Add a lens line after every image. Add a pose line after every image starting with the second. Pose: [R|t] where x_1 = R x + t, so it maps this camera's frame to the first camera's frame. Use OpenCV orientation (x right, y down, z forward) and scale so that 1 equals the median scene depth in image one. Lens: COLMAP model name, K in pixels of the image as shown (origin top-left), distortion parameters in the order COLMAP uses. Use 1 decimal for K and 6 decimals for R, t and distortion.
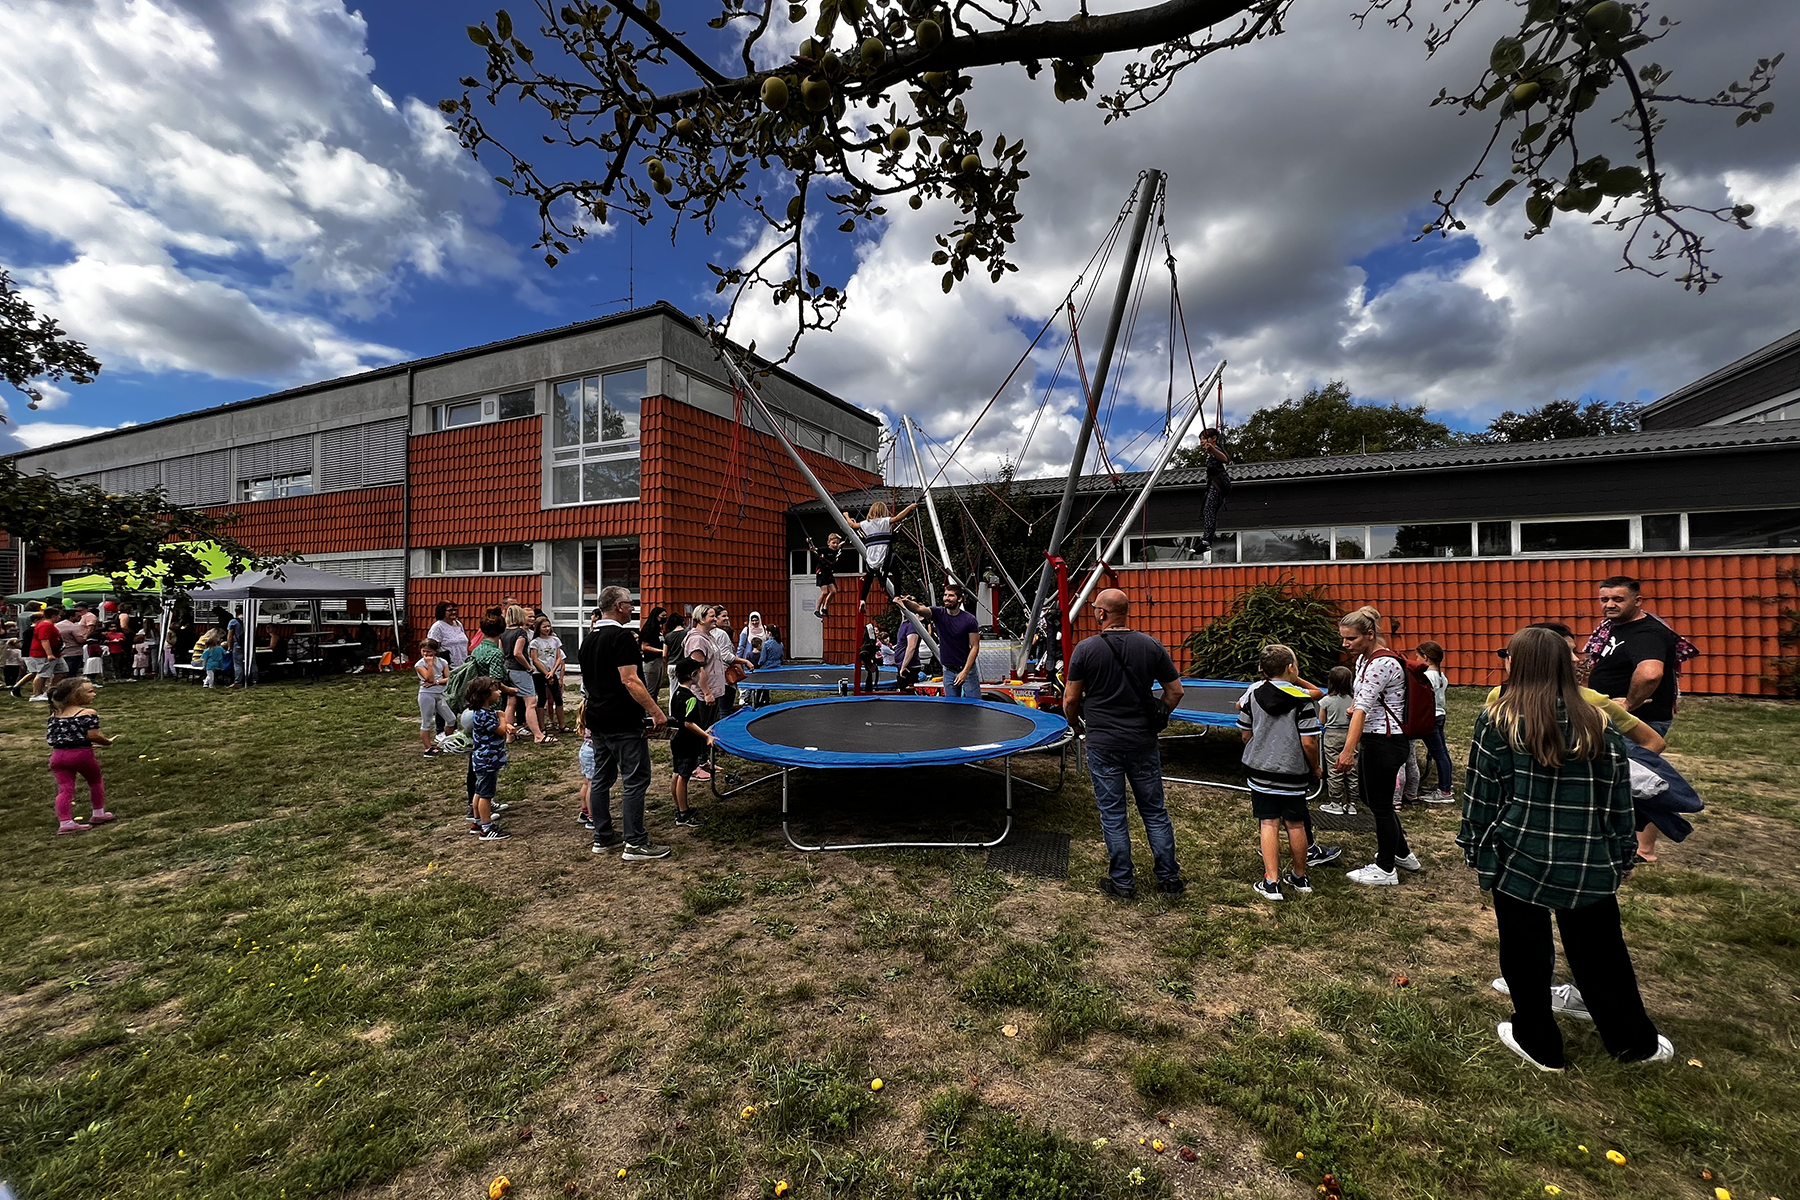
lens RADIAL K [[722.5, 0, 886.7], [0, 722.5, 602.3], [0, 0, 1]] dist [0.008729, -0.002156]
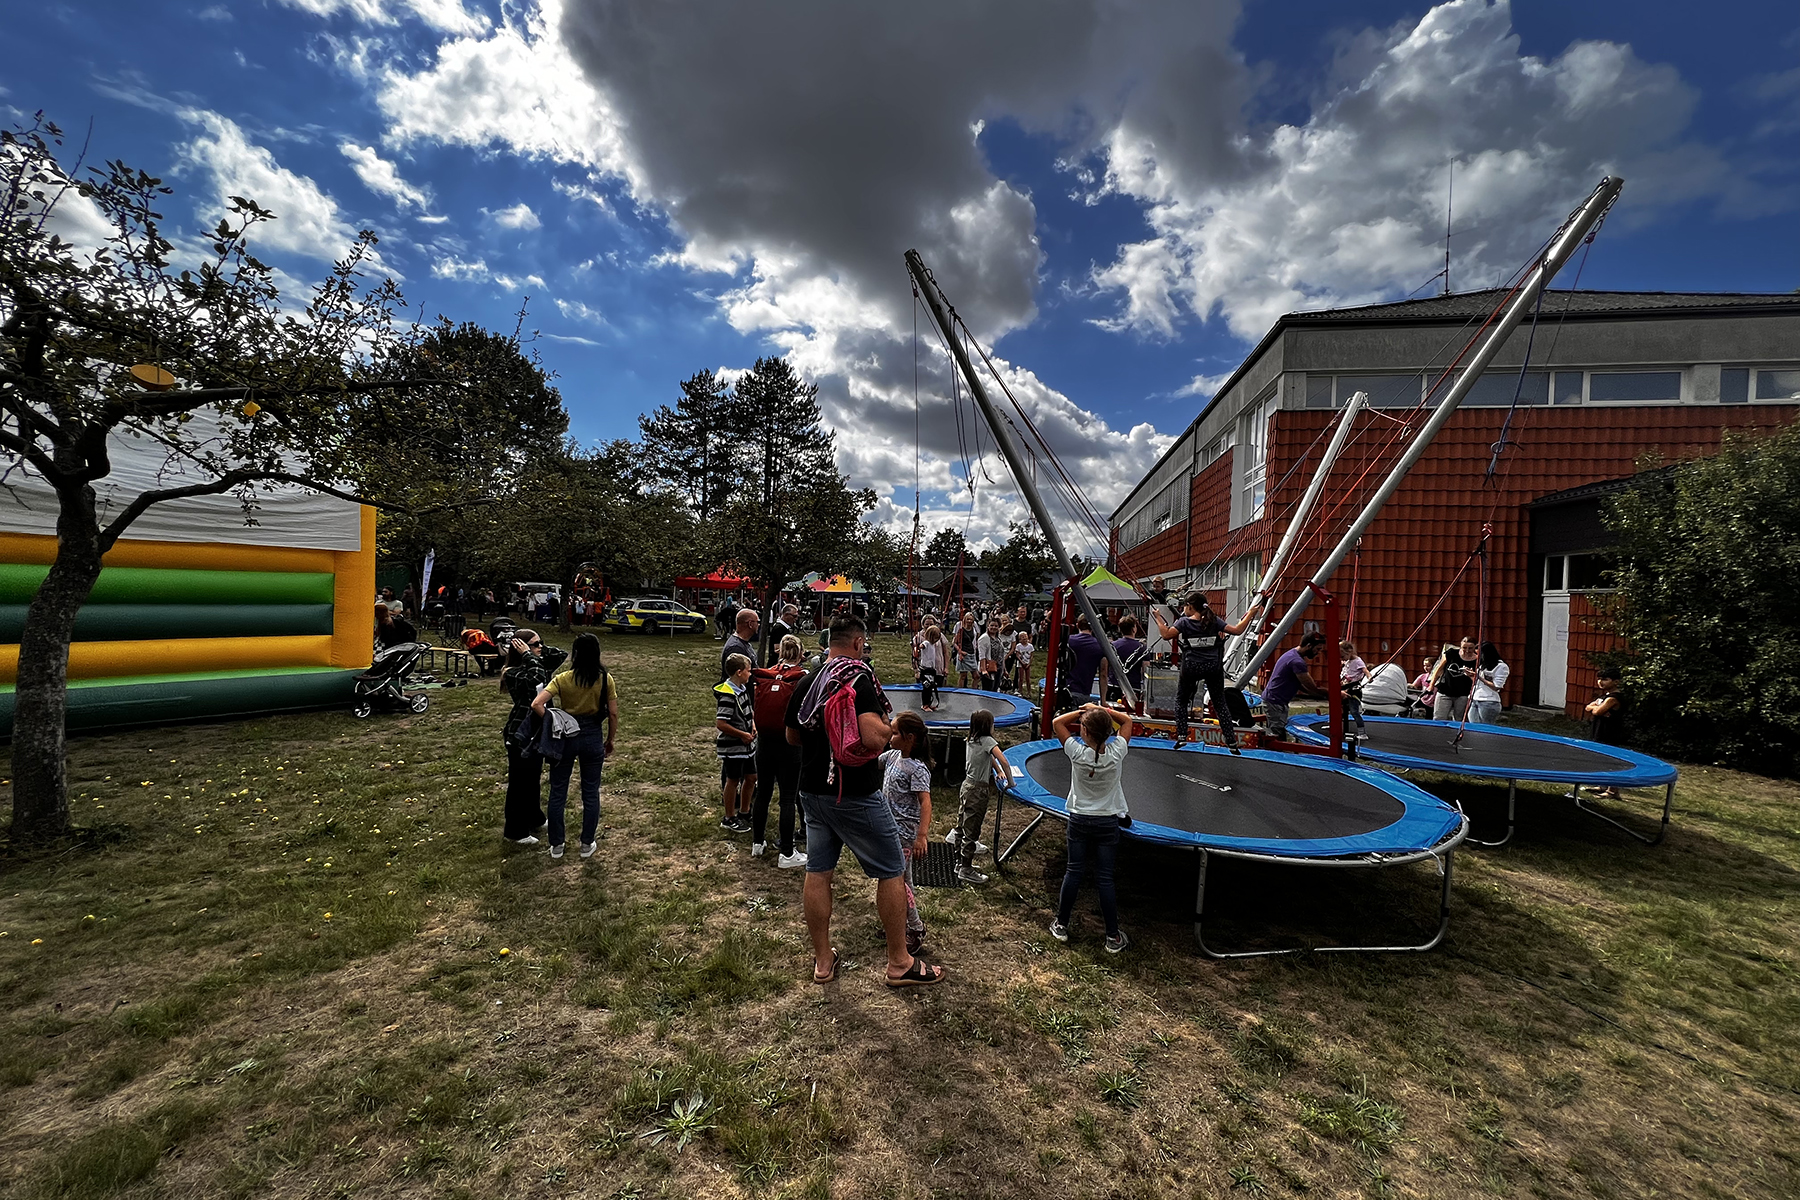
lens RADIAL K [[722.5, 0, 895.9], [0, 722.5, 597.2], [0, 0, 1]] dist [0.008729, -0.002156]
pose [[0.239180, 0.015334, -0.970854, 0.432384], [-0.035502, 0.999345, 0.007038, -0.014366], [0.970326, 0.032784, 0.239568, 0.226105]]
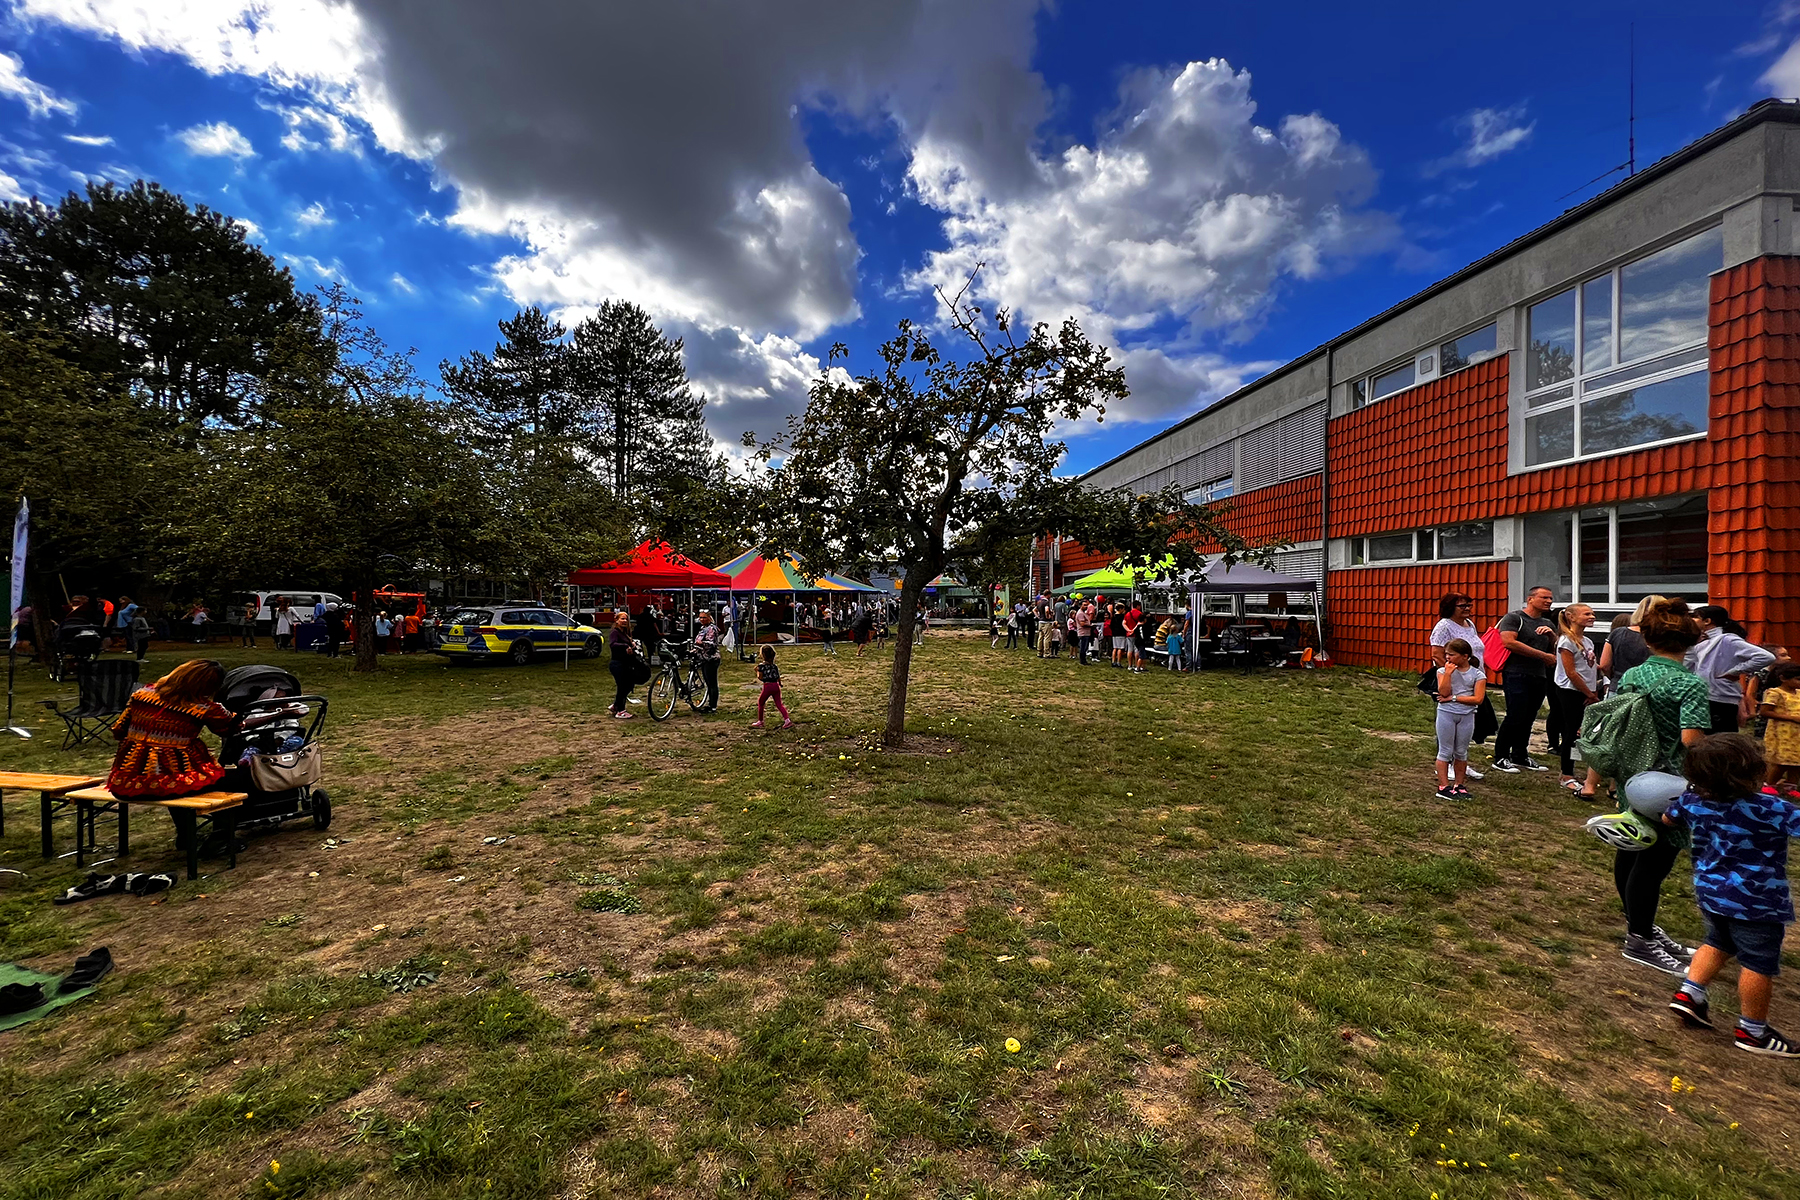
lens RADIAL K [[722.5, 0, 898.3], [0, 722.5, 597.4], [0, 0, 1]] dist [0.008729, -0.002156]
pose [[0.481697, 0.003281, -0.876332, -0.103996], [-0.003581, 0.999992, 0.001775, 0.001674], [0.876331, 0.002283, 0.481704, 0.056957]]
